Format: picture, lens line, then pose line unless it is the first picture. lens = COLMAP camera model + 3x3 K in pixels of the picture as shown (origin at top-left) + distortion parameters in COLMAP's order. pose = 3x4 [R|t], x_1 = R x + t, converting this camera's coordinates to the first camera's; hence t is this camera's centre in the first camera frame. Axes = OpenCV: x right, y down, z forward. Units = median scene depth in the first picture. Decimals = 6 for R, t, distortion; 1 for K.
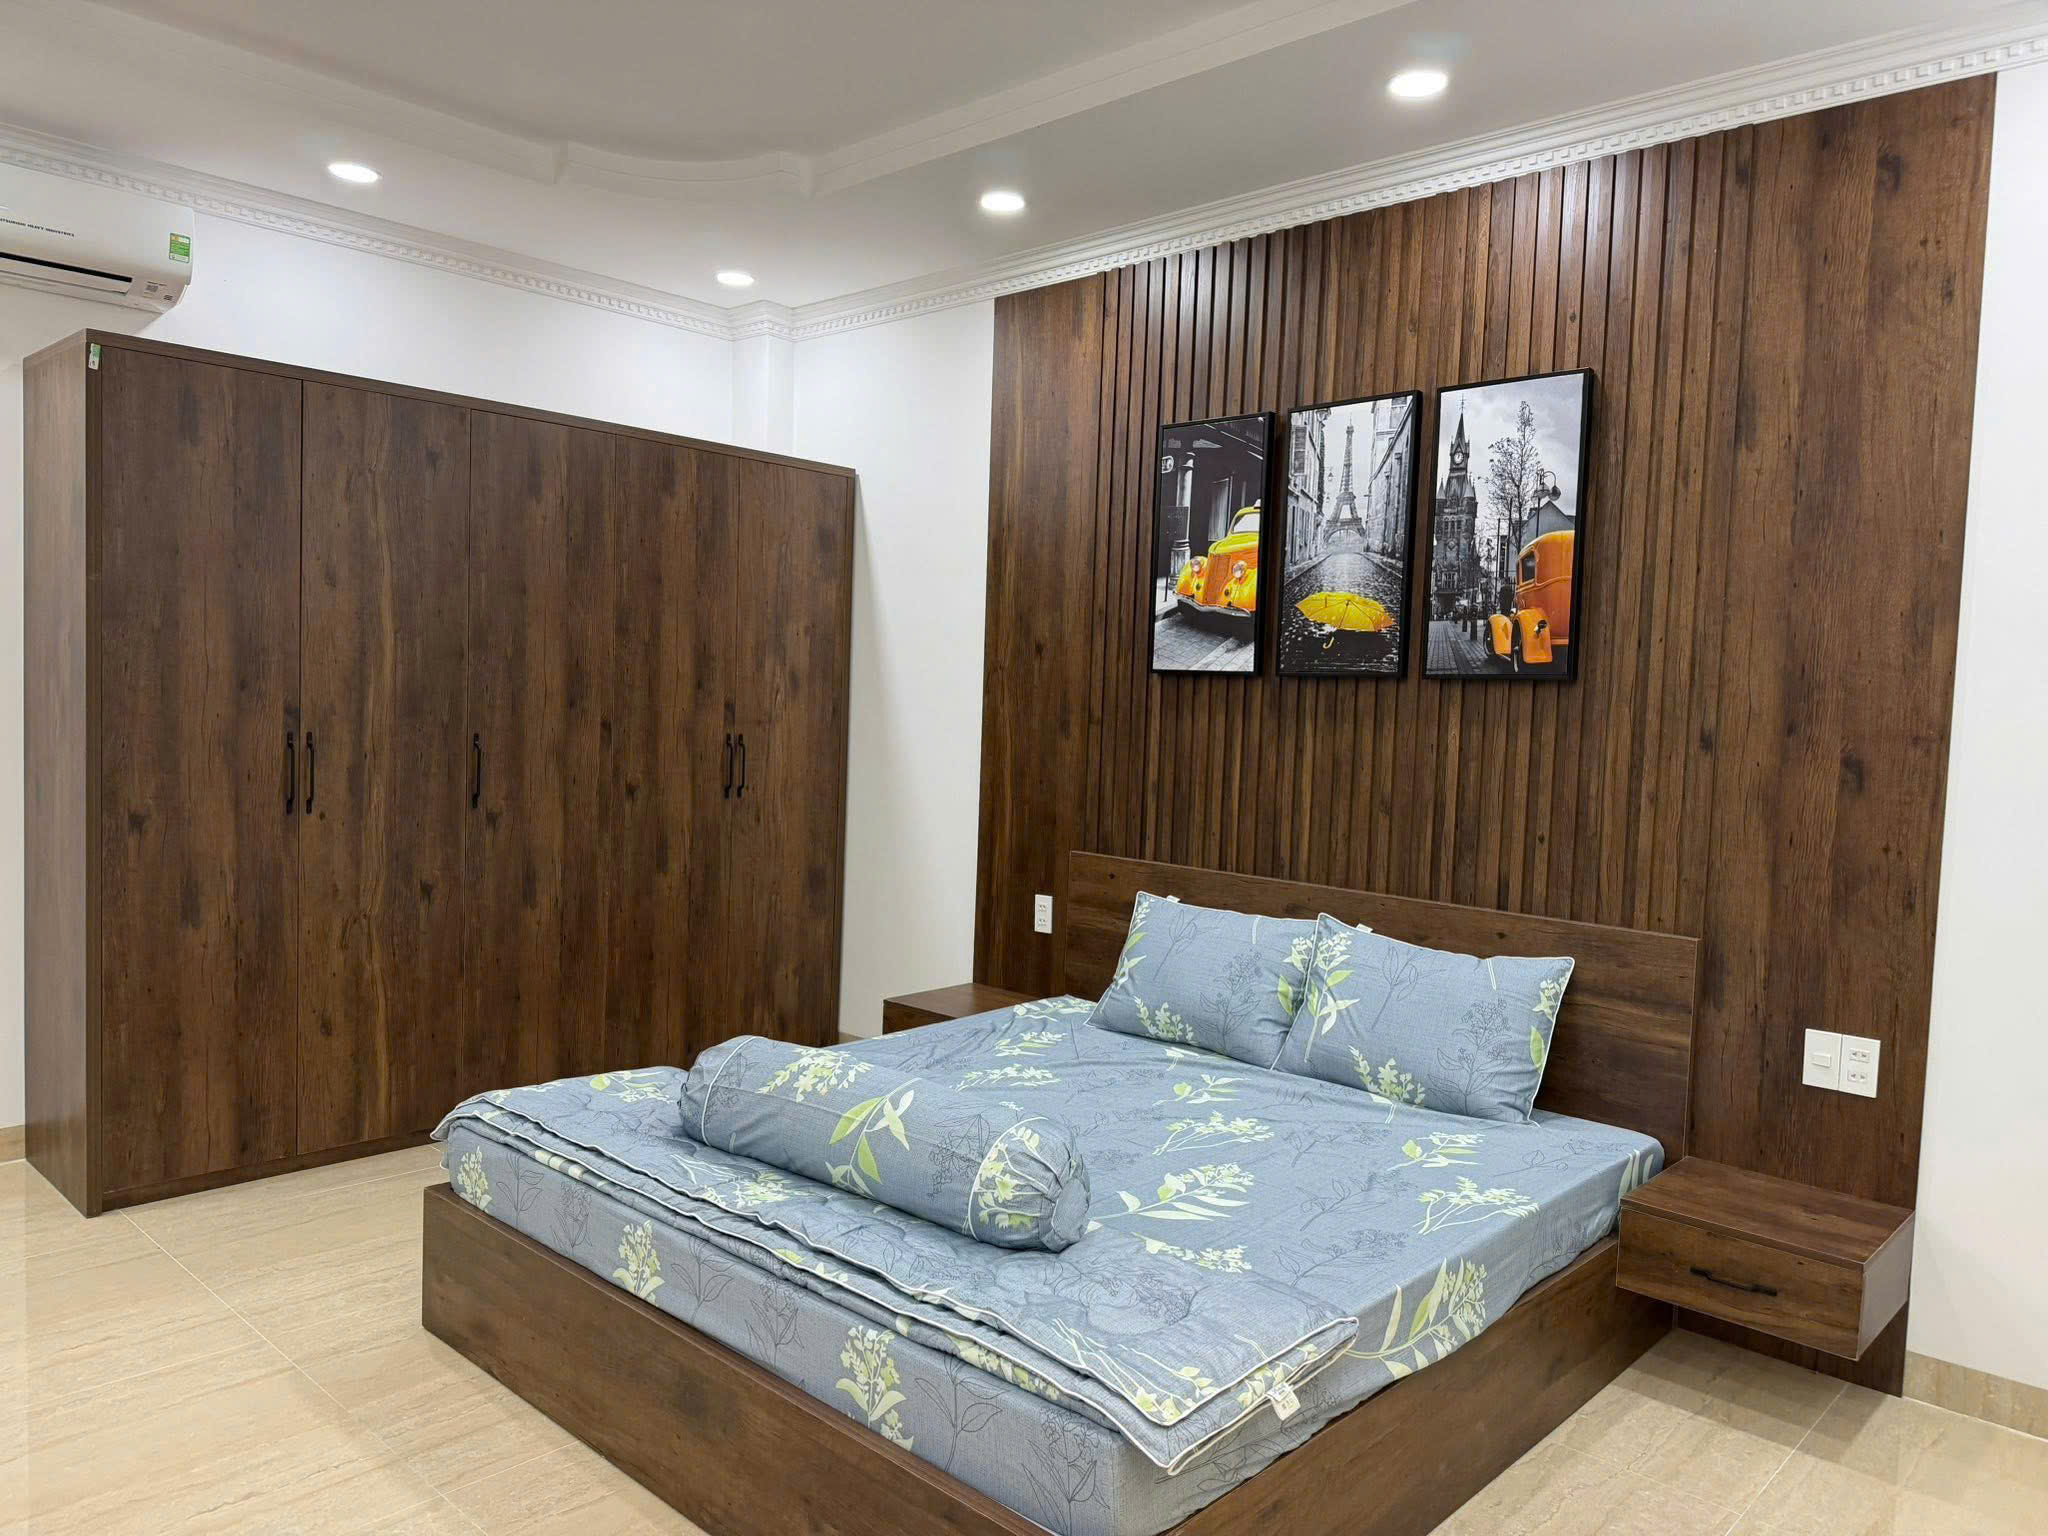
lens RADIAL K [[1432.8, 0, 1038.3], [0, 1432.8, 759.1], [0, 0, 1]] dist [0.070282, -0.084682]
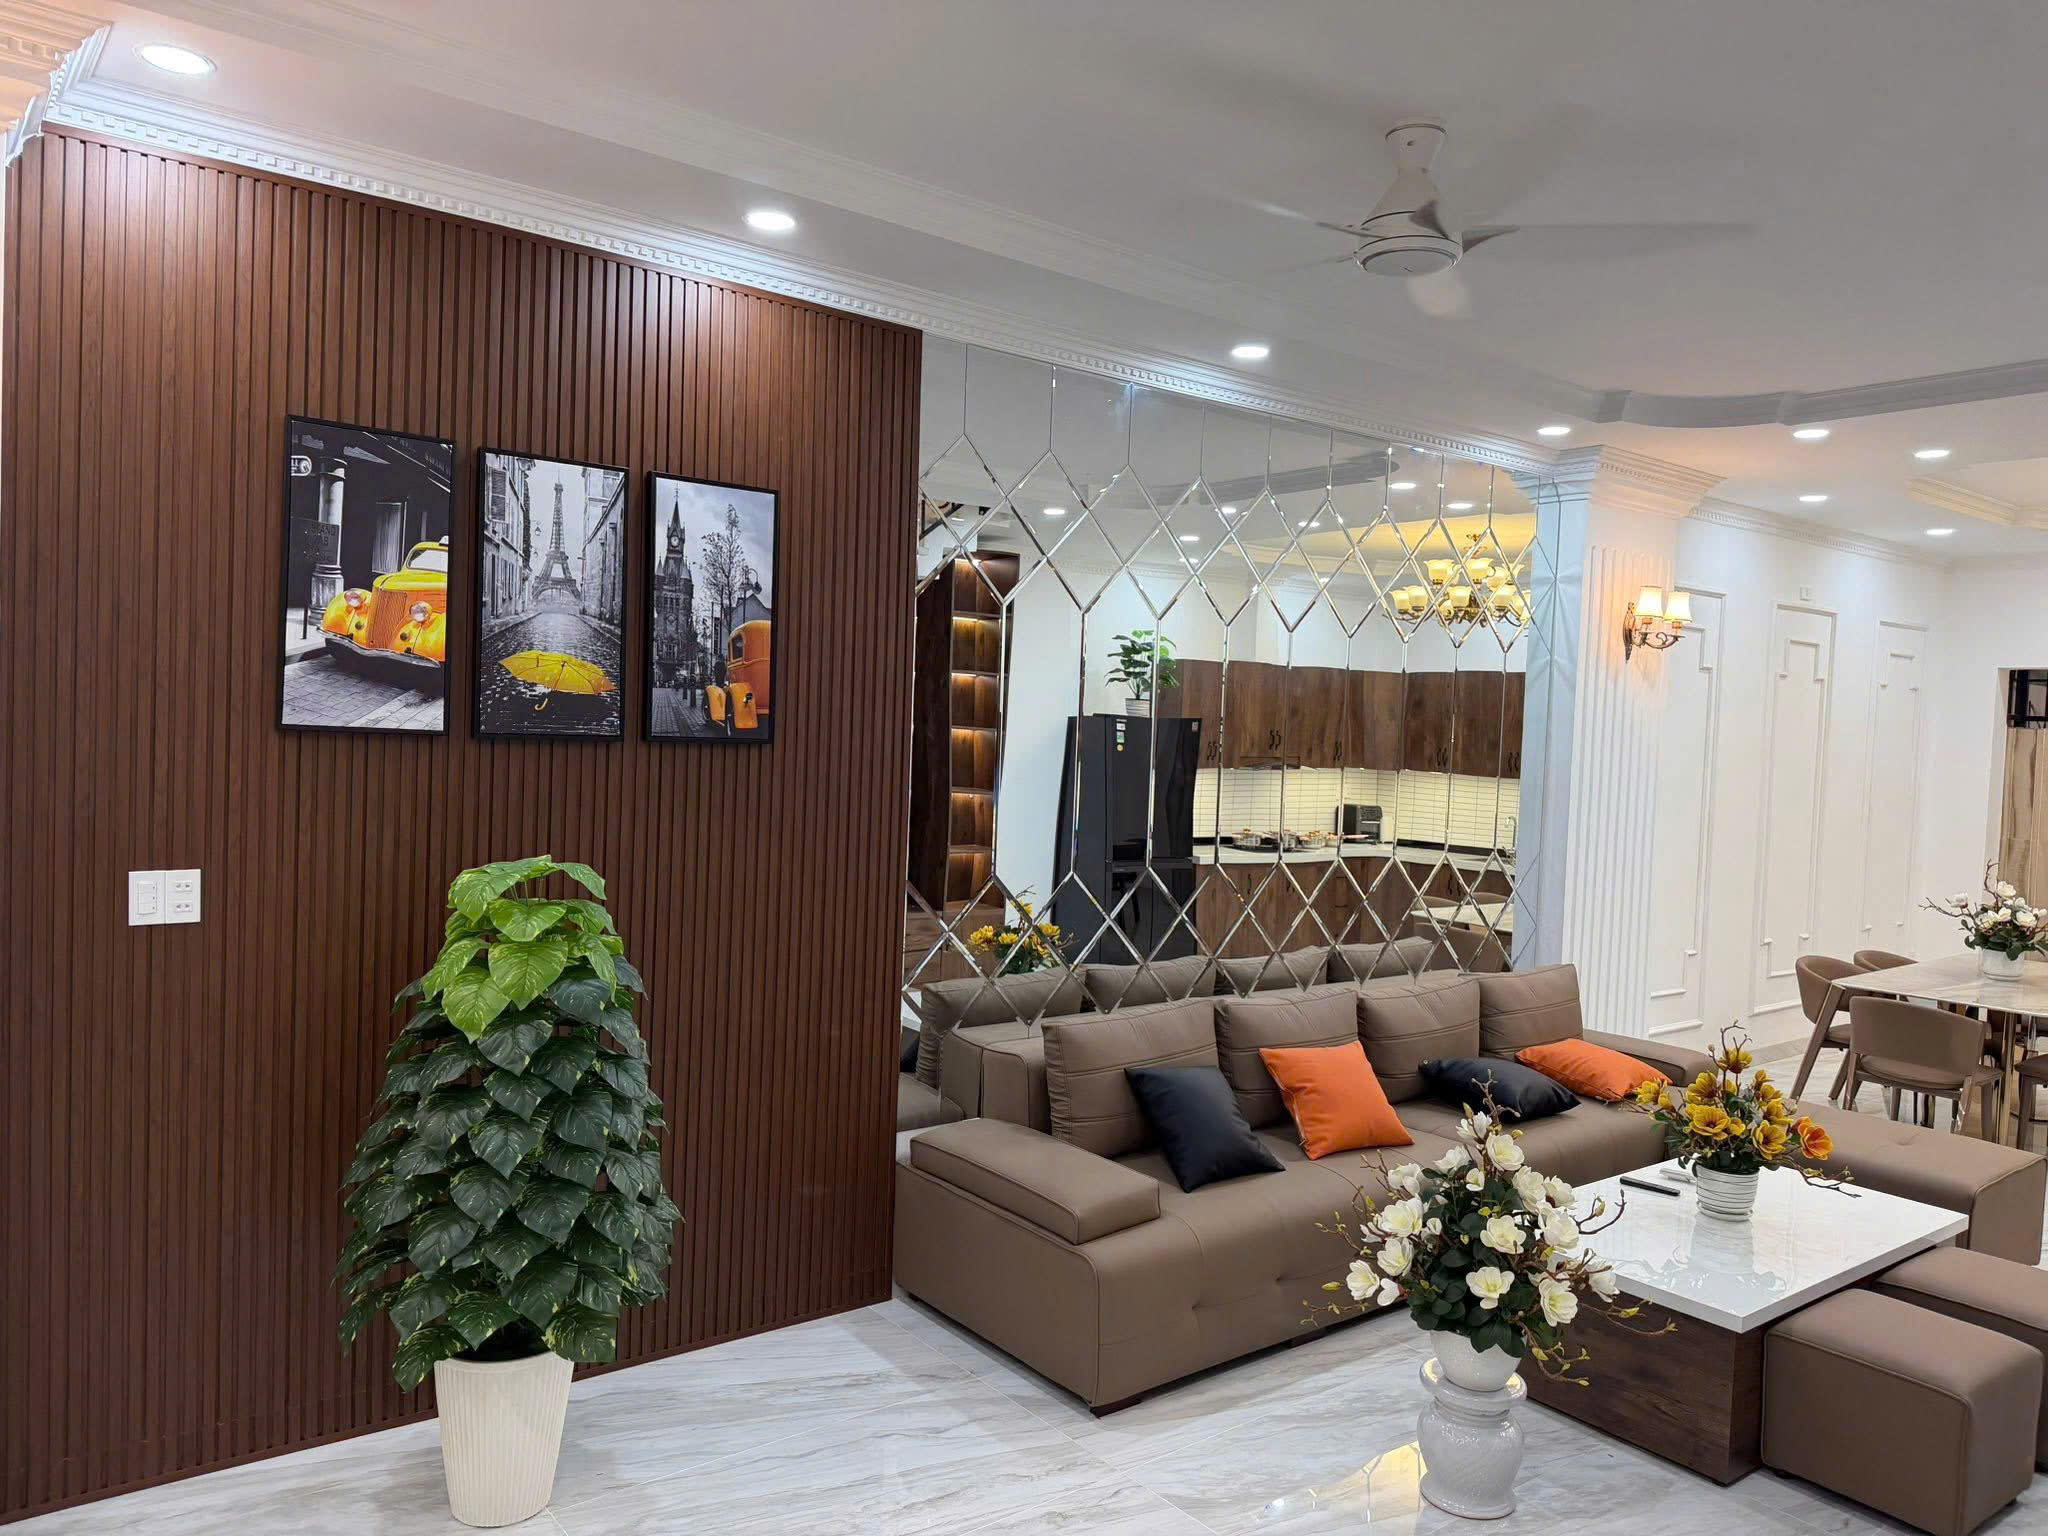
lens RADIAL K [[1432.8, 0, 1014.2], [0, 1432.8, 783.4], [0, 0, 1]] dist [0.070282, -0.084682]
pose [[0.153037, -0.055756, 0.986646, -0.677348], [0.017646, 0.998402, 0.053683, -0.069021], [-0.988063, 0.009195, 0.153776, 0.509560]]
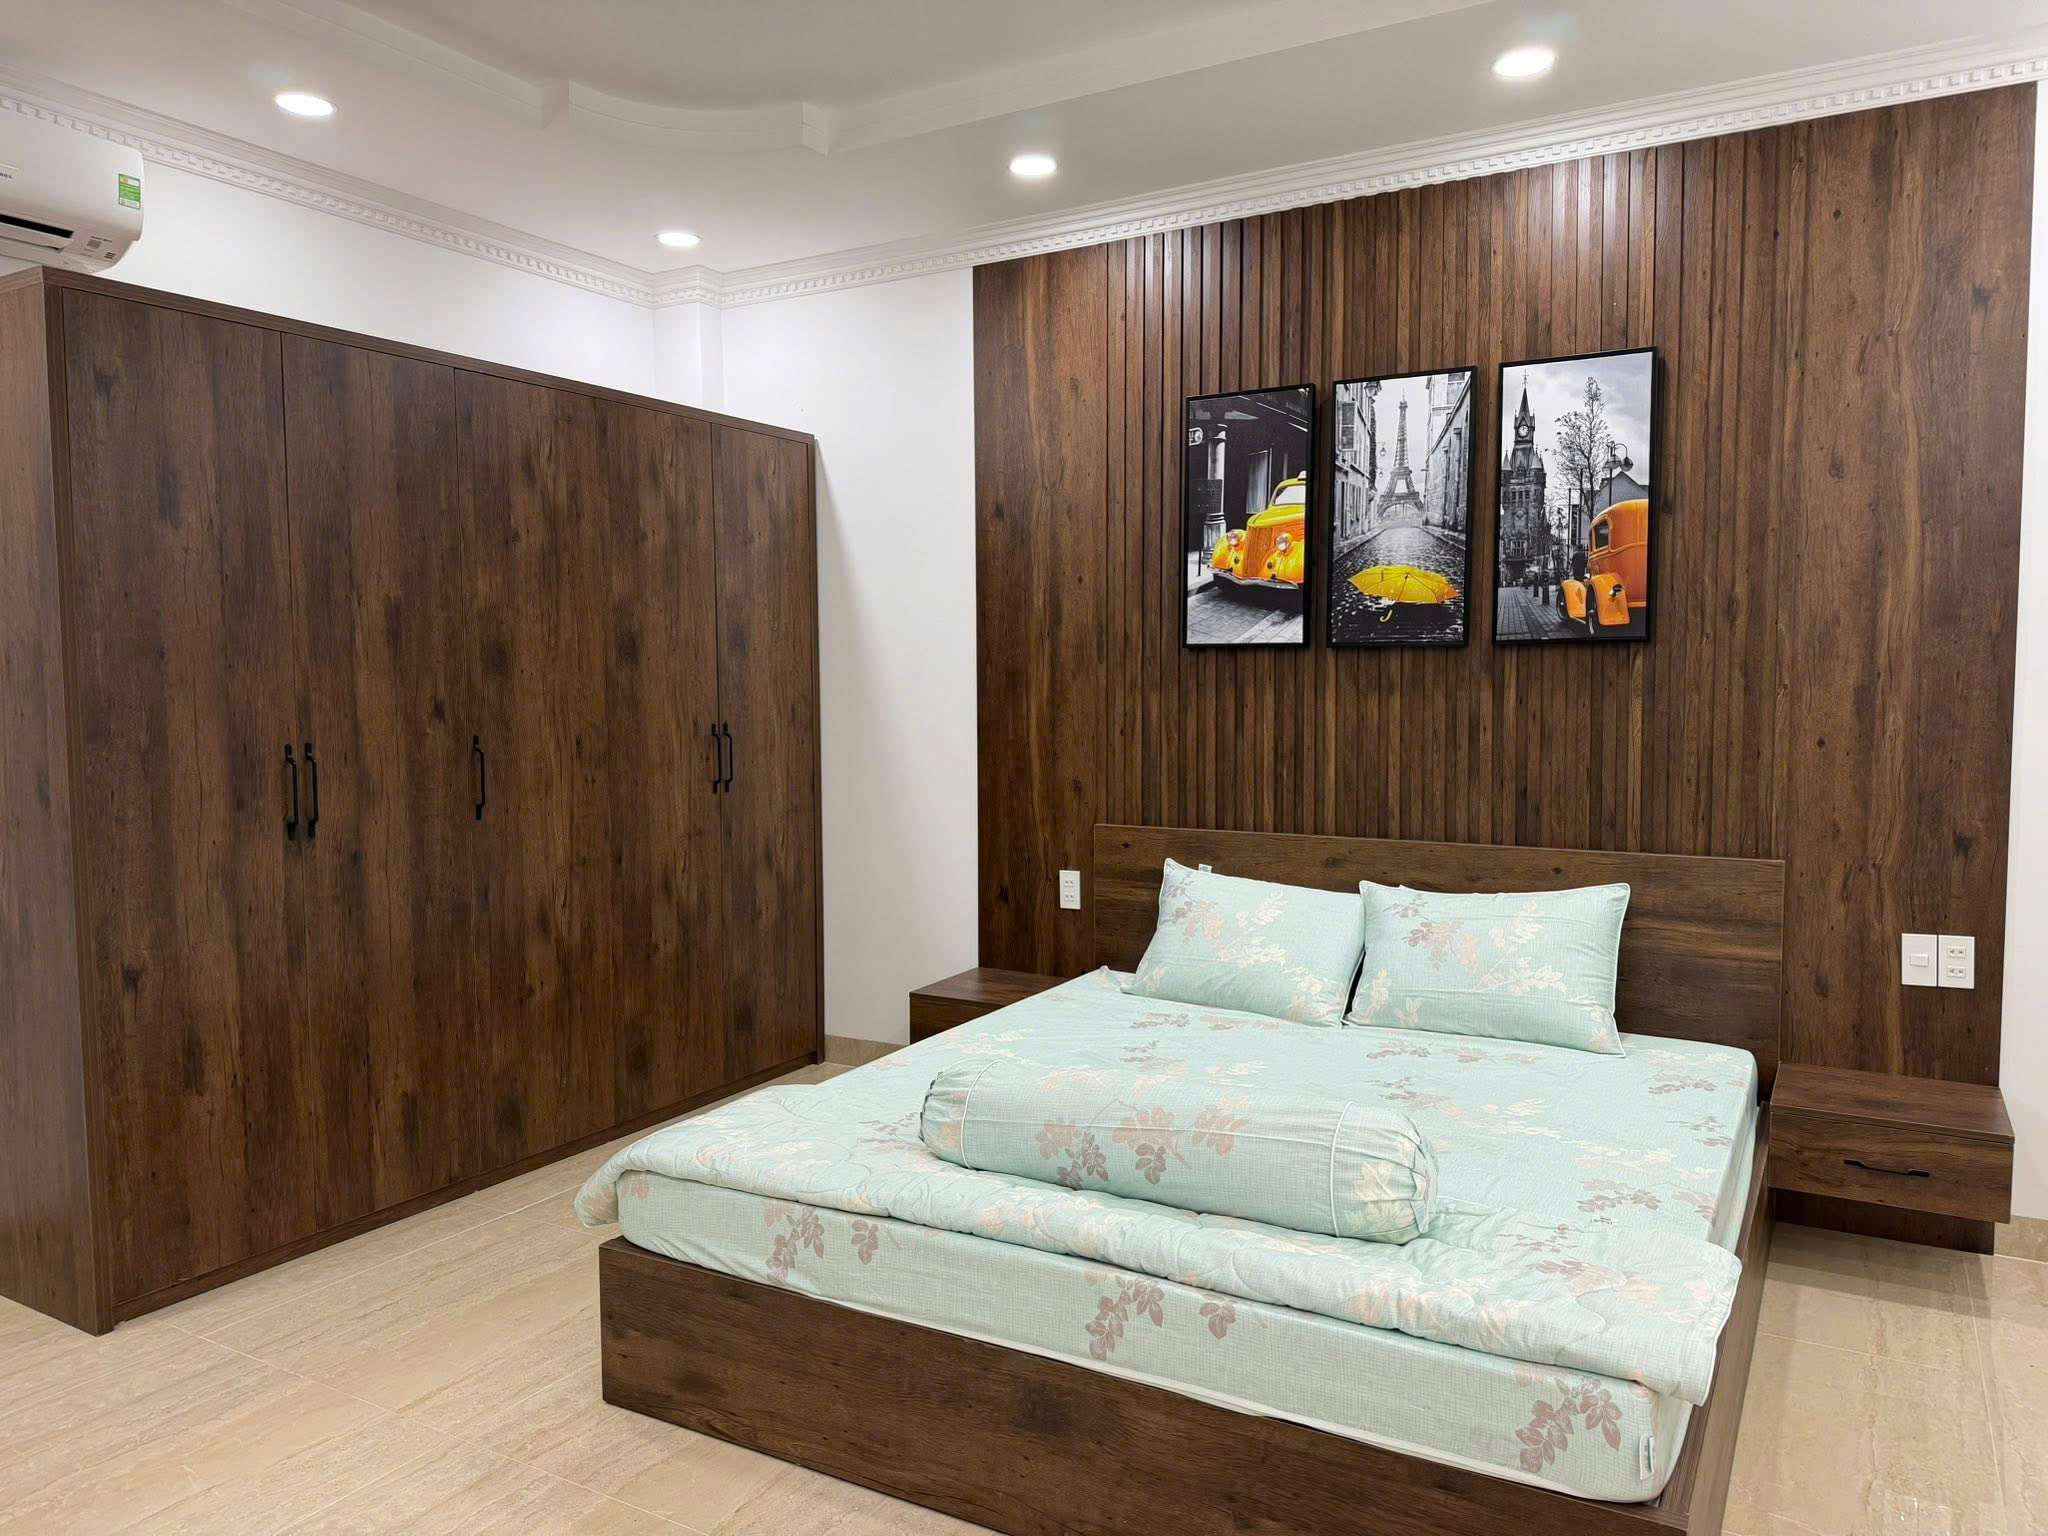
lens RADIAL K [[1432.8, 0, 1033.2], [0, 1432.8, 762.3], [0, 0, 1]] dist [0.070282, -0.084682]
pose [[0.972187, -0.053894, 0.227923, -0.271055], [0.049299, 0.998450, 0.025812, -0.011821], [-0.228960, -0.013857, 0.973337, 0.050887]]
